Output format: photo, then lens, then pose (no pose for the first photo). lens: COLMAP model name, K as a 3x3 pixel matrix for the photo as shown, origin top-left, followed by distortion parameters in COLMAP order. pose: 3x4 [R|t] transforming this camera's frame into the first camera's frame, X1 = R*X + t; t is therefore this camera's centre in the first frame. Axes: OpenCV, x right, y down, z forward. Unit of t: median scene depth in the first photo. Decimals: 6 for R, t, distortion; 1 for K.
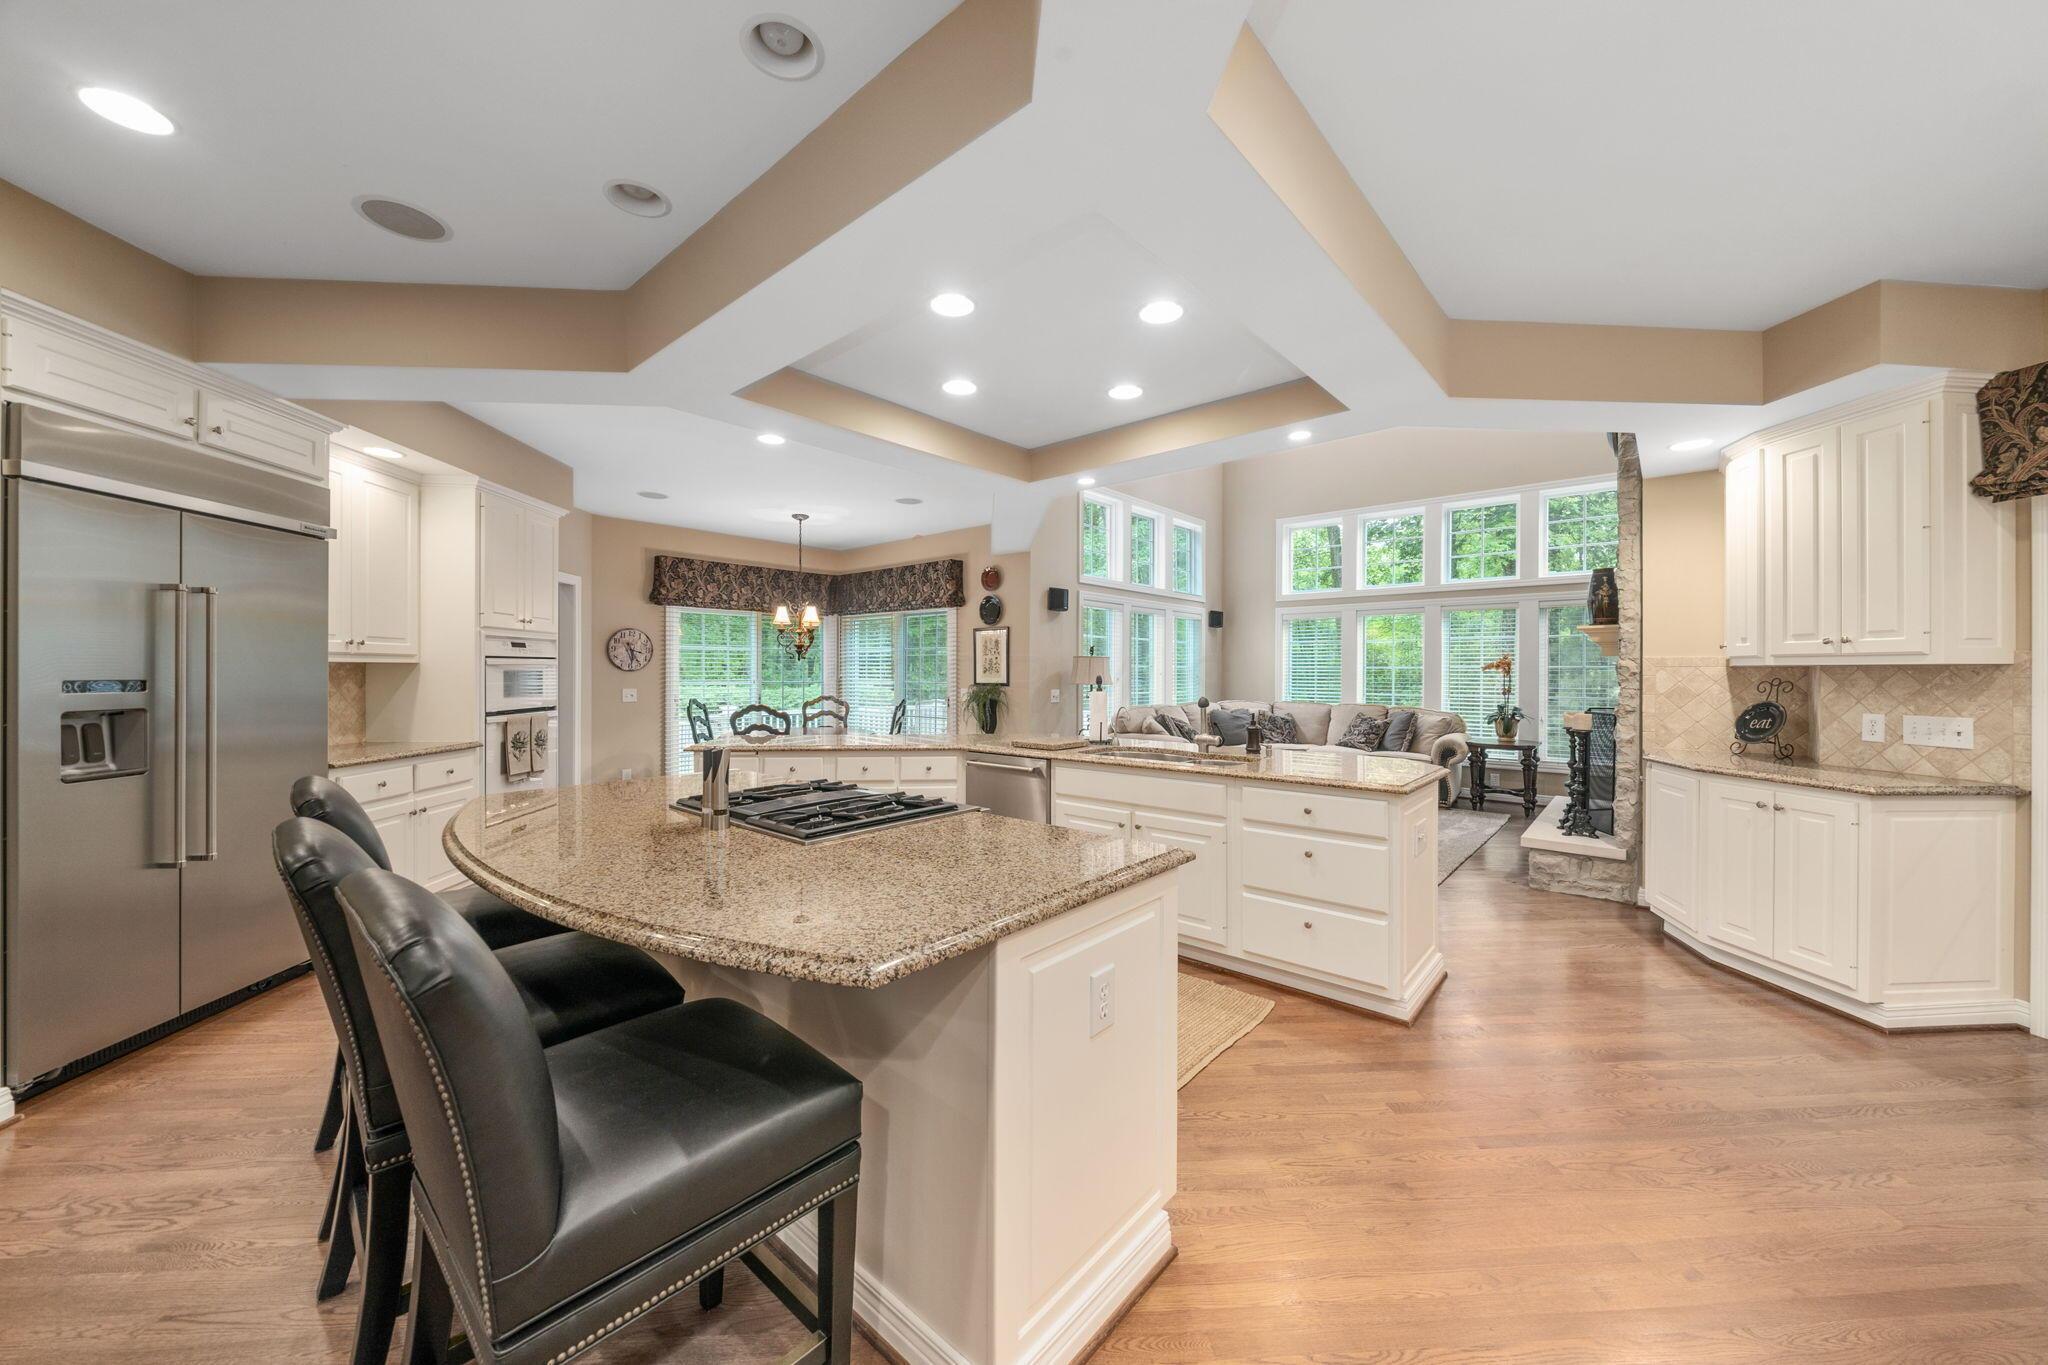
lens RADIAL K [[734.0, 0, 1029.0], [0, 734.0, 673.0], [0, 0, 1]] dist [-0.003019, -0.000200]
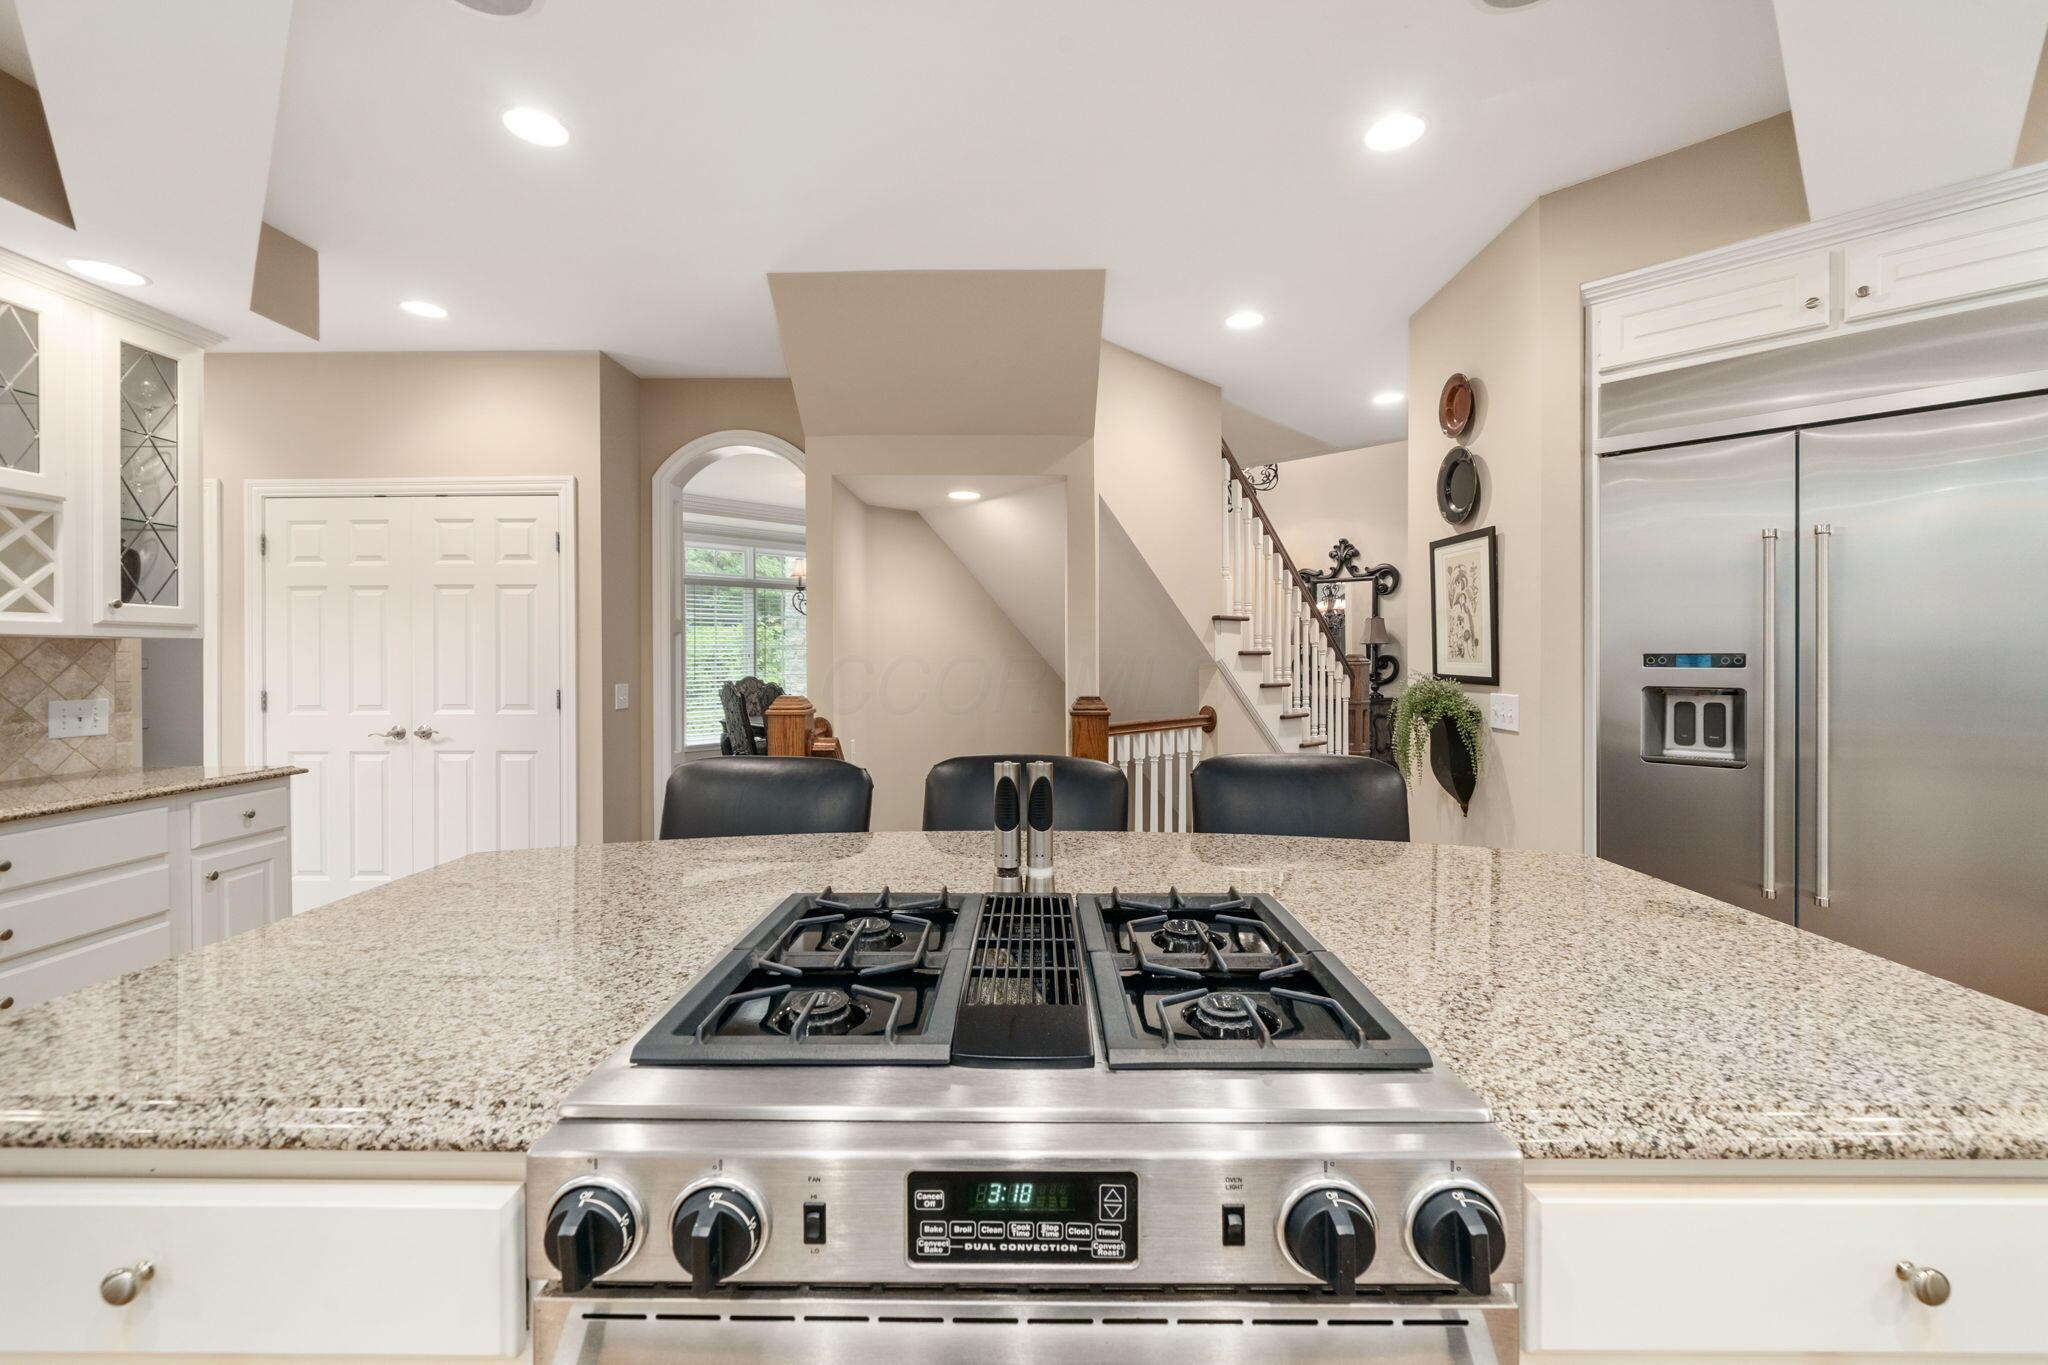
lens RADIAL K [[837.2, 0, 1027.3], [0, 837.2, 659.0], [0, 0, 1]] dist [-0.003386, -0.000169]
pose [[-0.760434, 0.001456, -0.649413, 0.000582], [-0.001180, 0.999993, 0.003623, 0.007339], [0.649414, 0.003521, -0.760427, 0.655470]]
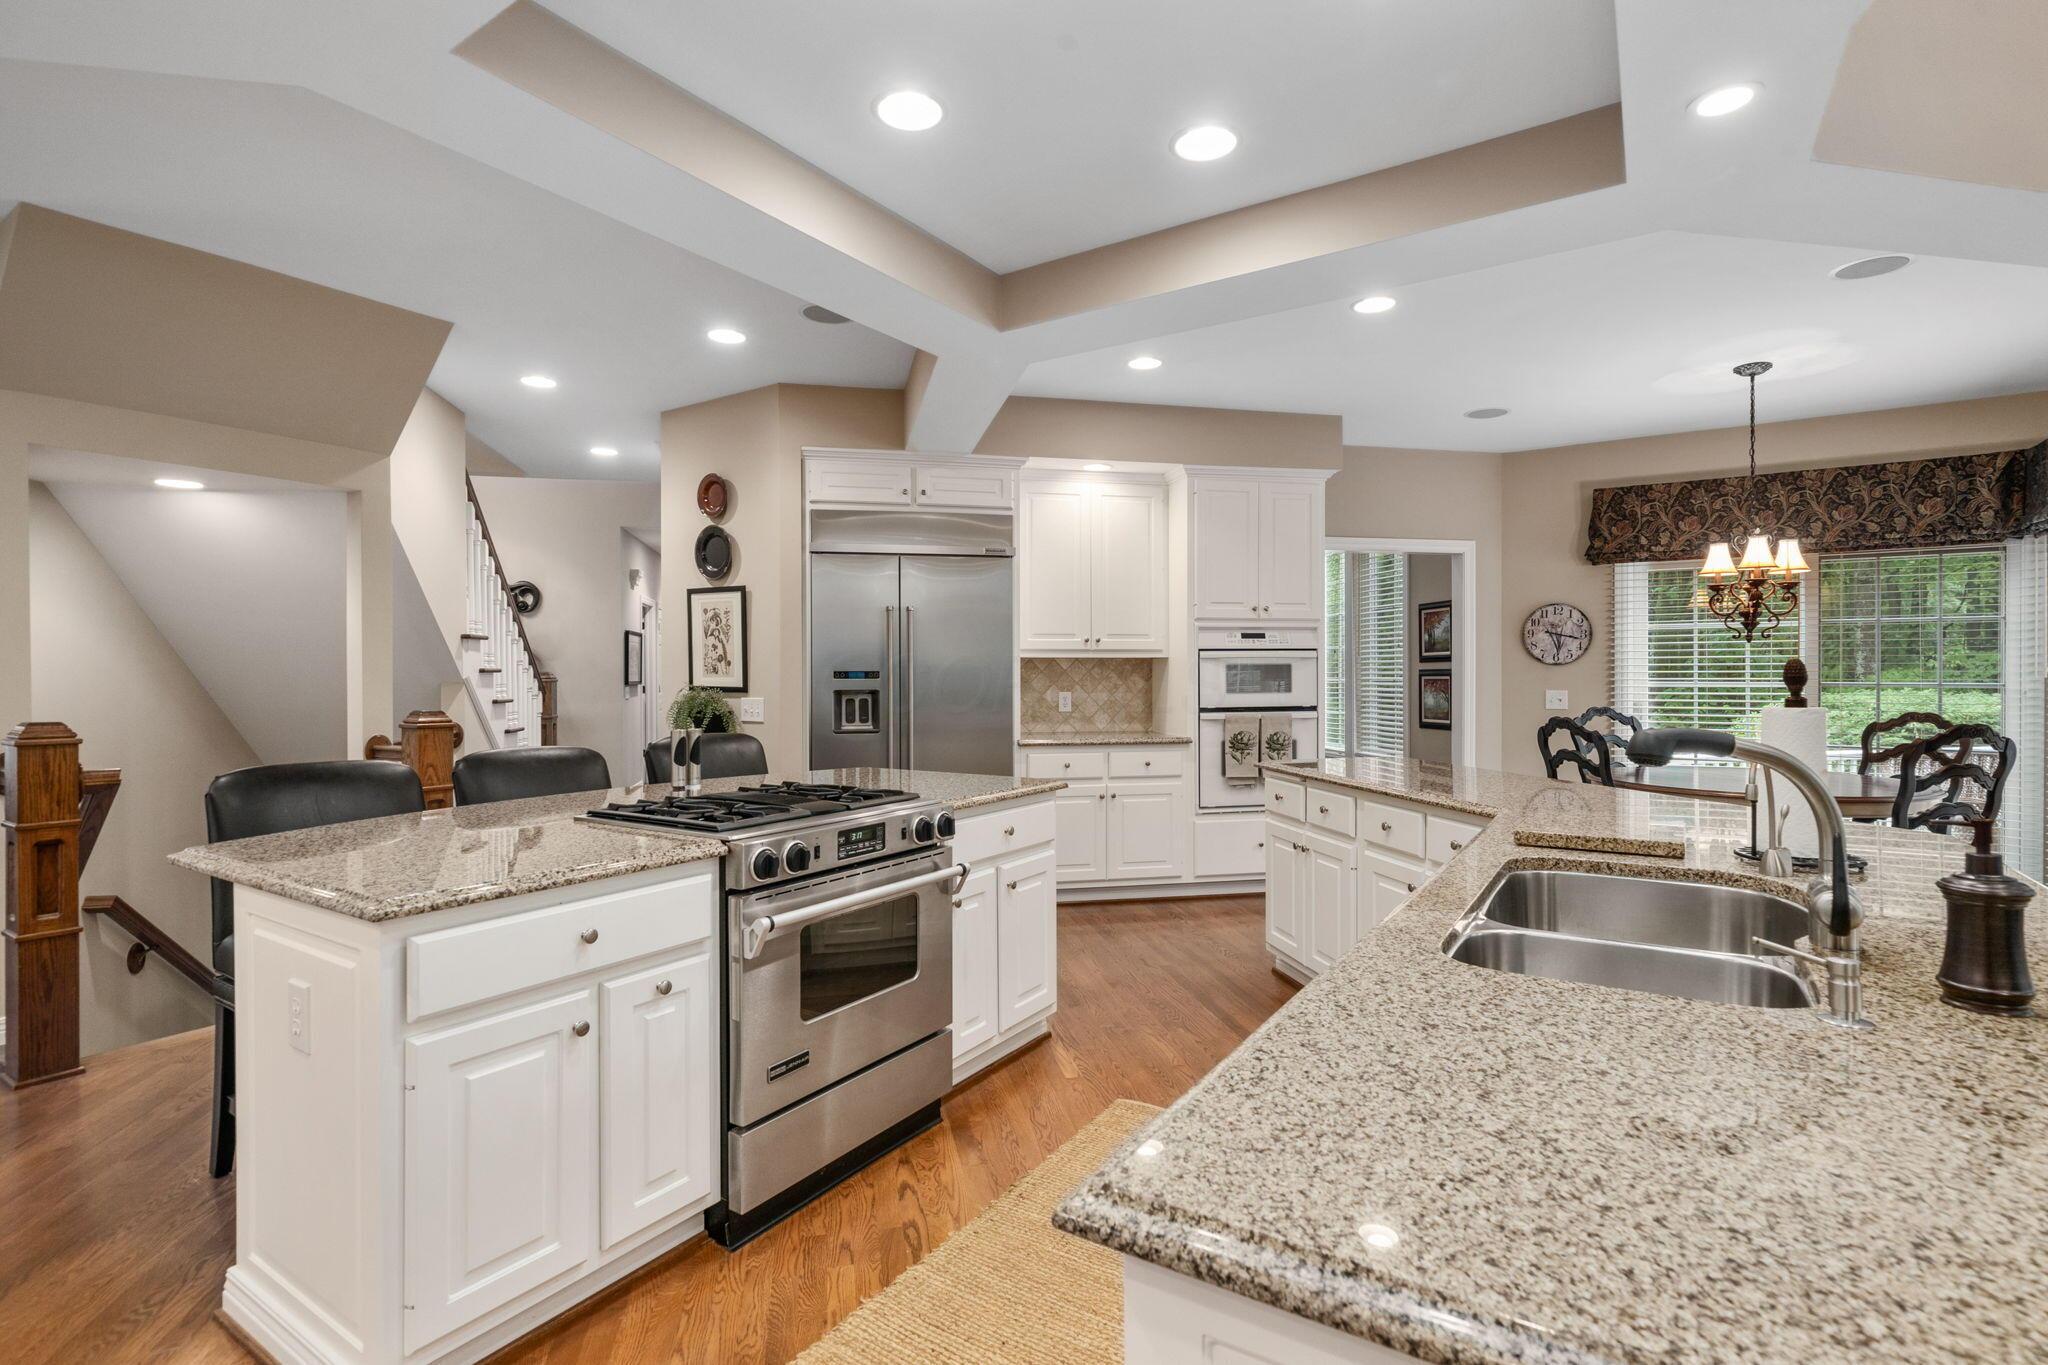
lens RADIAL K [[977.1, 0, 1024.0], [0, 977.1, 682.5], [0, 0, 1]] dist [-0.000795, 0.000171]
pose [[0.136116, 0.007898, -0.990661, 0.461466], [0.001022, 0.999967, 0.008113, 0.009303], [0.990692, -0.002116, 0.136104, 0.563862]]
